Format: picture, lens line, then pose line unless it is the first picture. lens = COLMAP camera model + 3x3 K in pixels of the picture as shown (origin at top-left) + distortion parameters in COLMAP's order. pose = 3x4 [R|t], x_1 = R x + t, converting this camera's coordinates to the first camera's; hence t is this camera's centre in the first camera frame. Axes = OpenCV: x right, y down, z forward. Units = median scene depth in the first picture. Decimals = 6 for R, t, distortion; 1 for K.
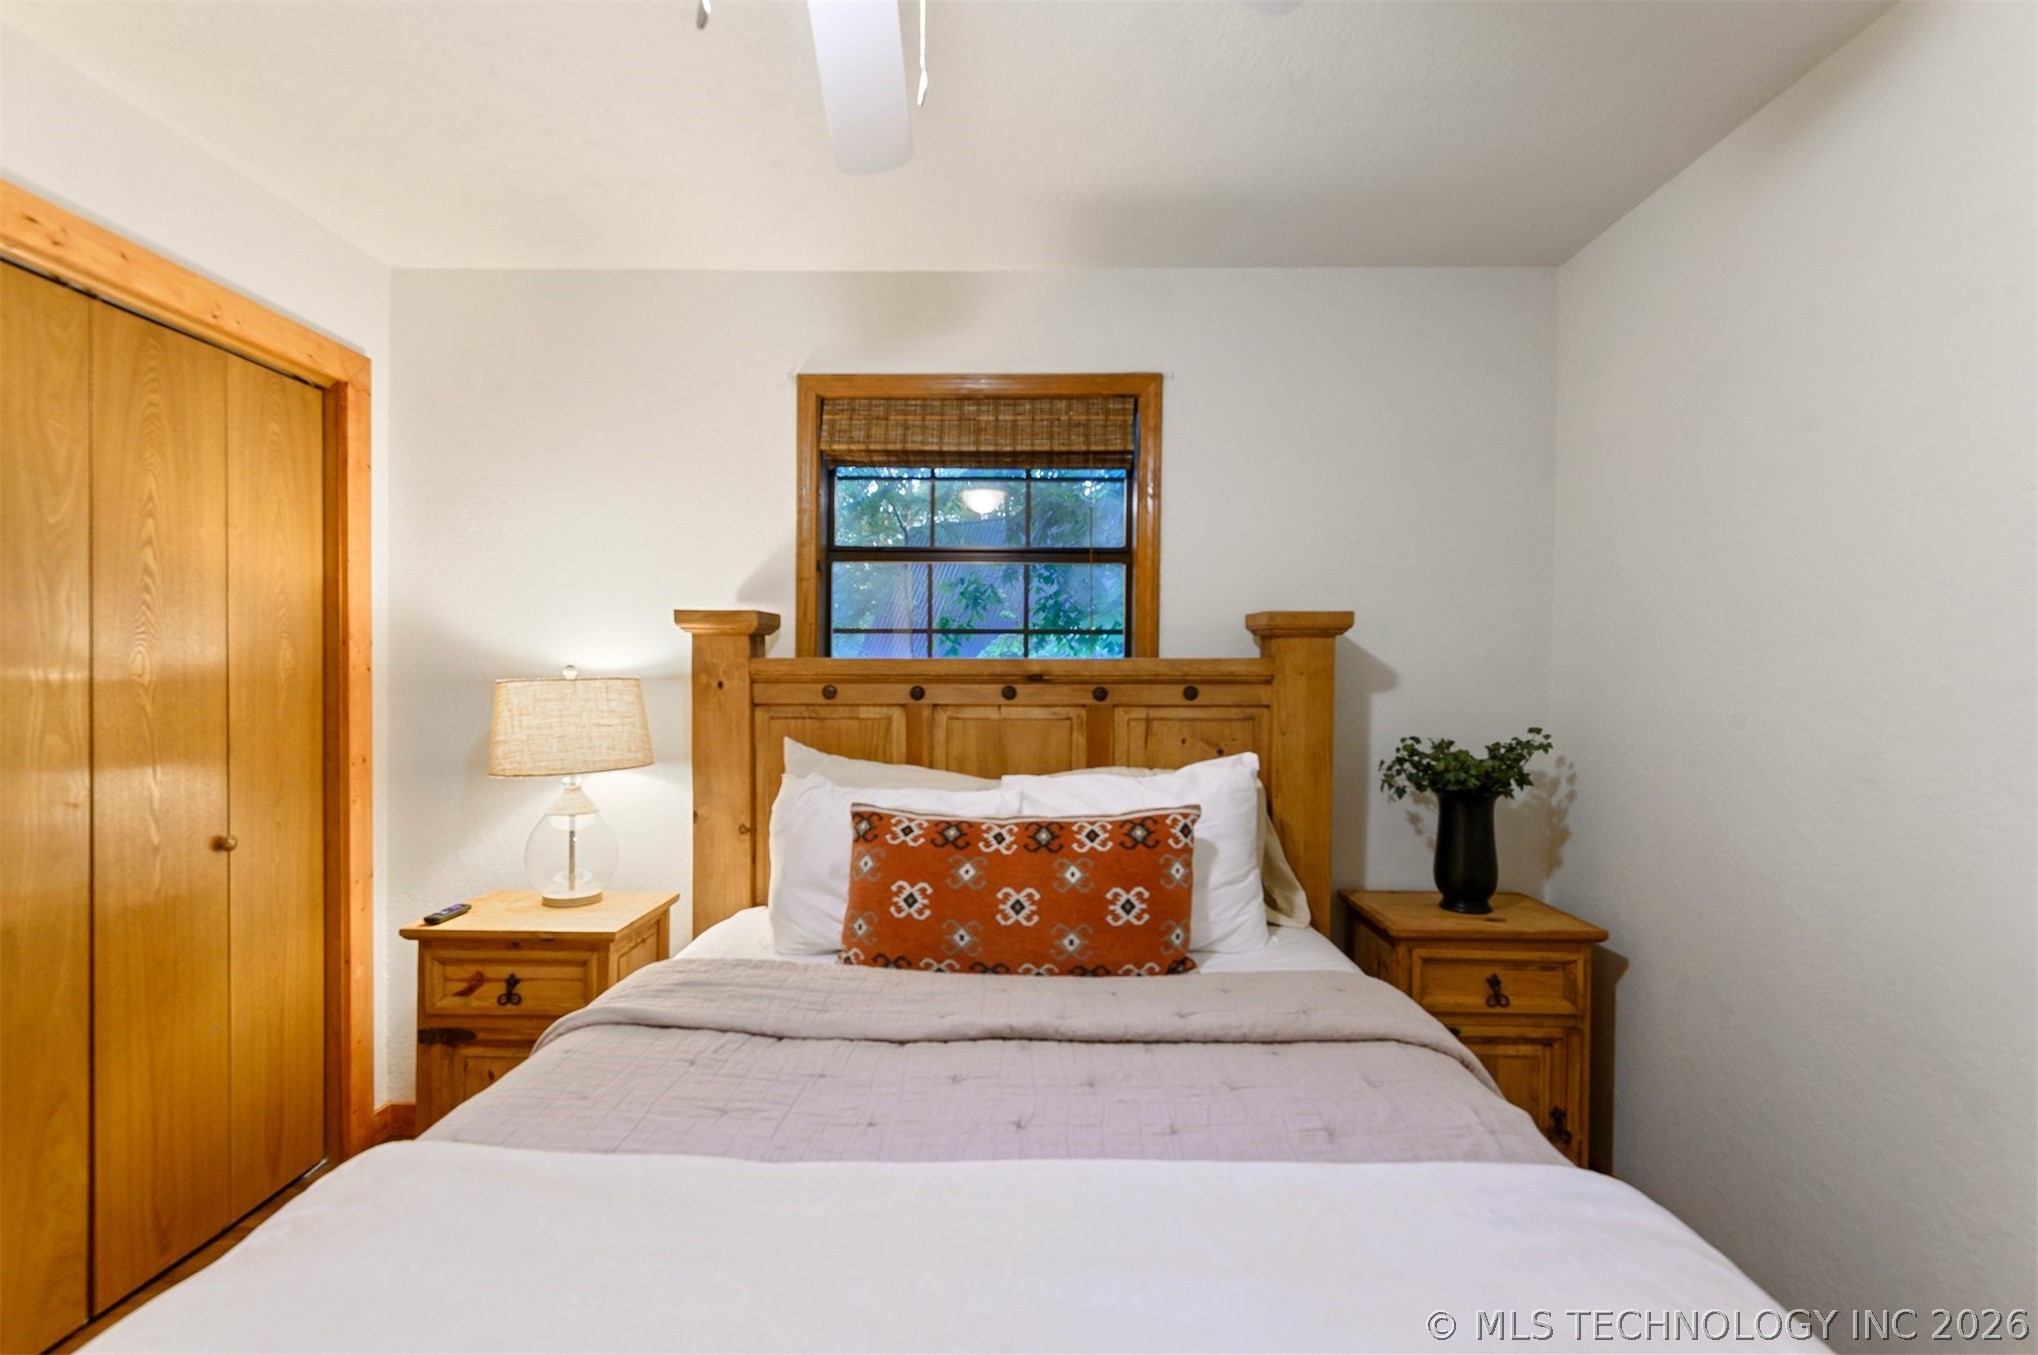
lens RADIAL K [[943.2, 0, 1024.7], [0, 943.2, 680.8], [0, 0, 1]] dist [0.006307, -0.000762]
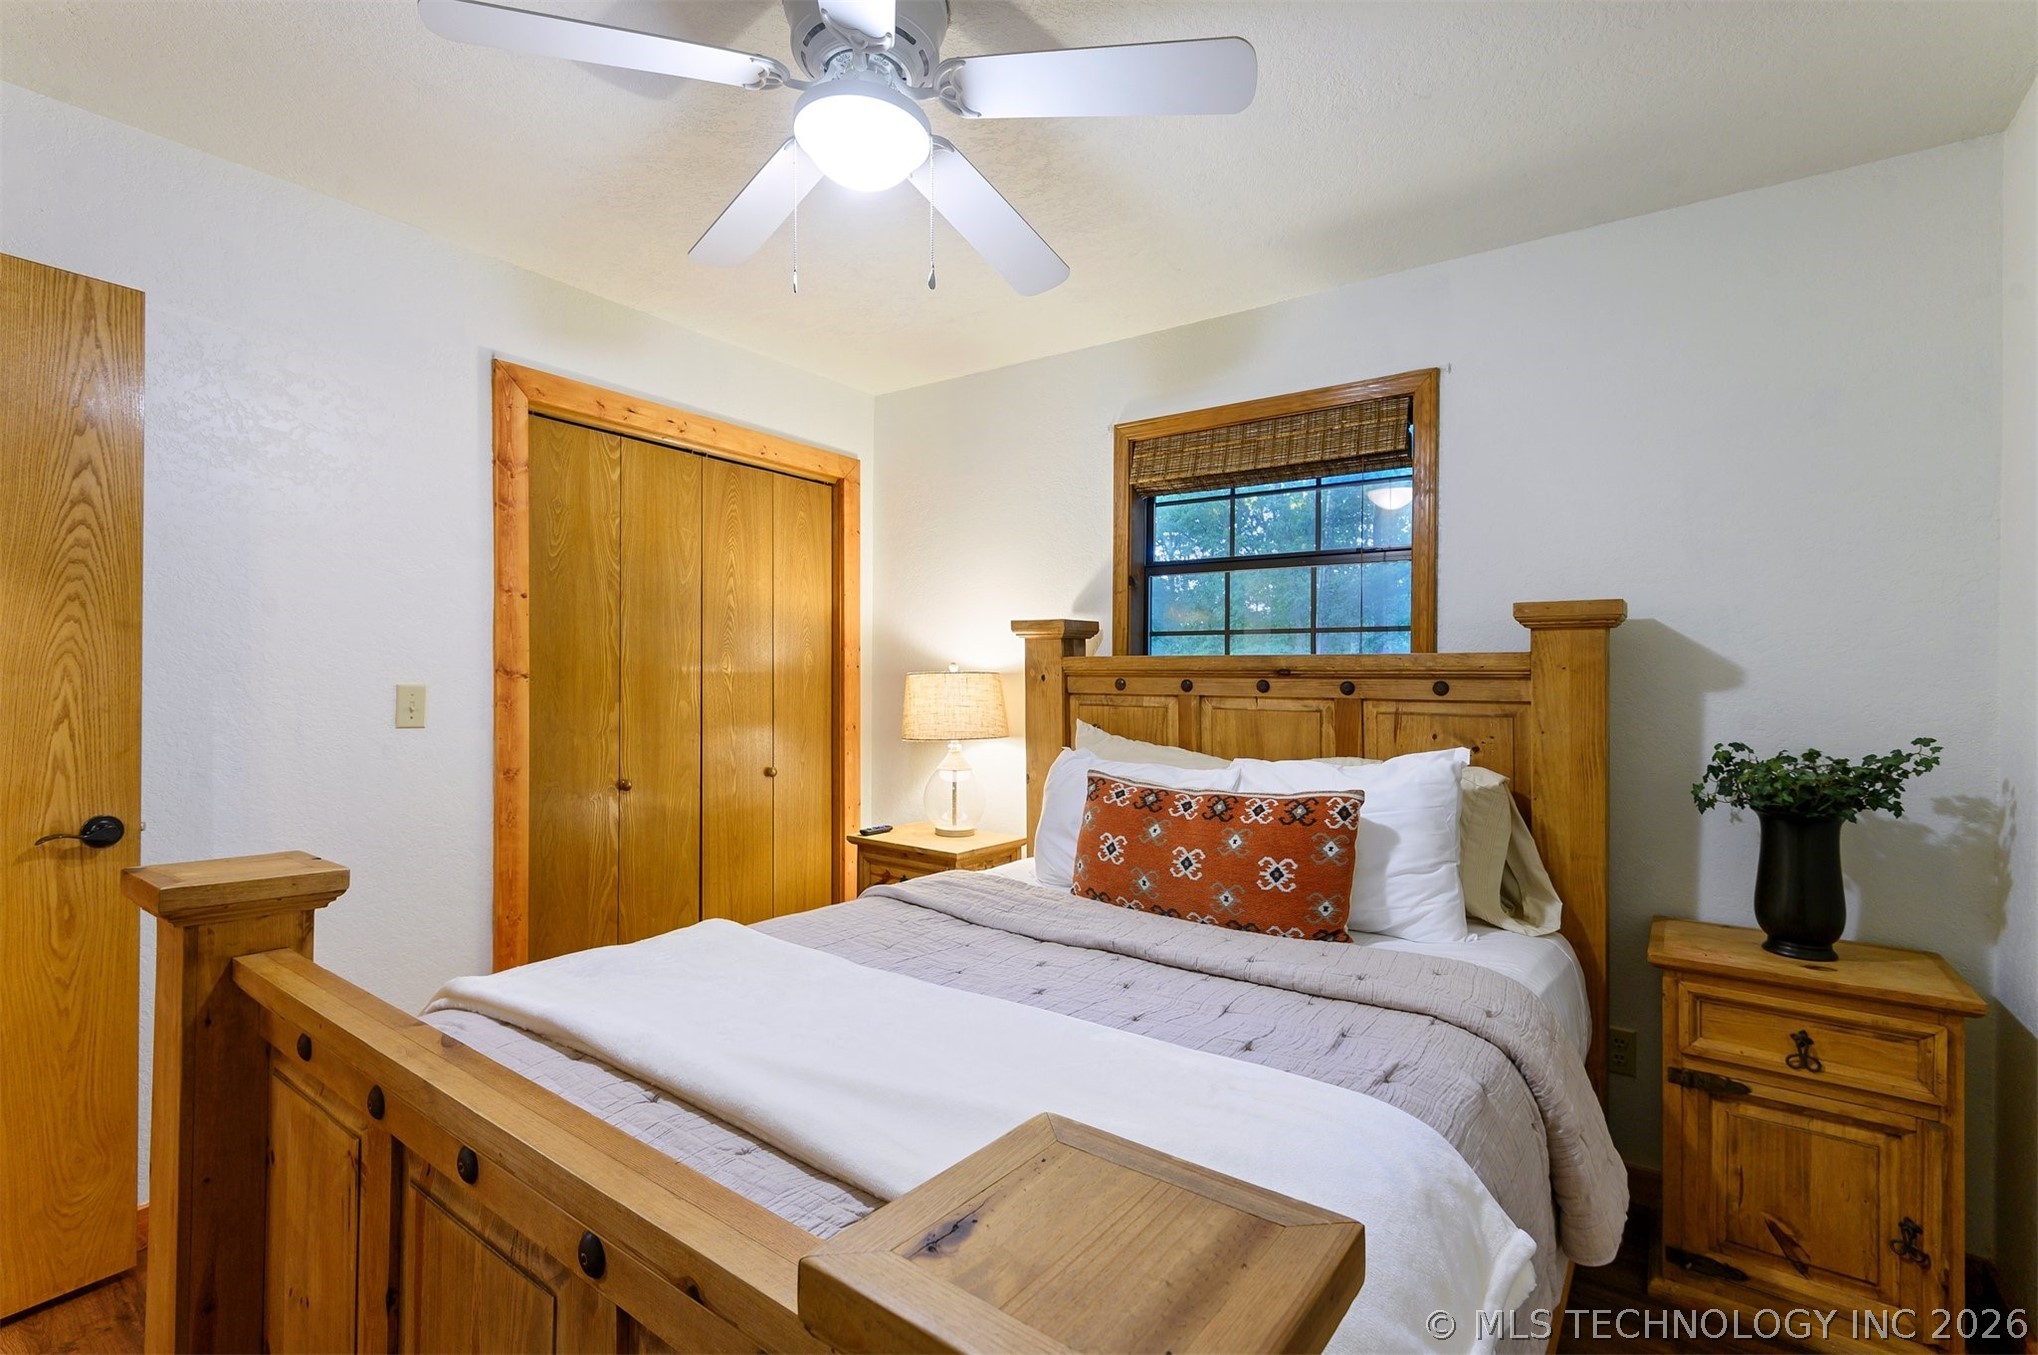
lens RADIAL K [[926.8, 0, 1017.6], [0, 926.8, 688.4], [0, 0, 1]] dist [0.001029, -0.001087]
pose [[0.816913, 0.010955, -0.576657, 0.379267], [-0.010114, 0.999938, 0.004669, 0.013347], [0.576672, 0.002018, 0.816973, -0.056819]]
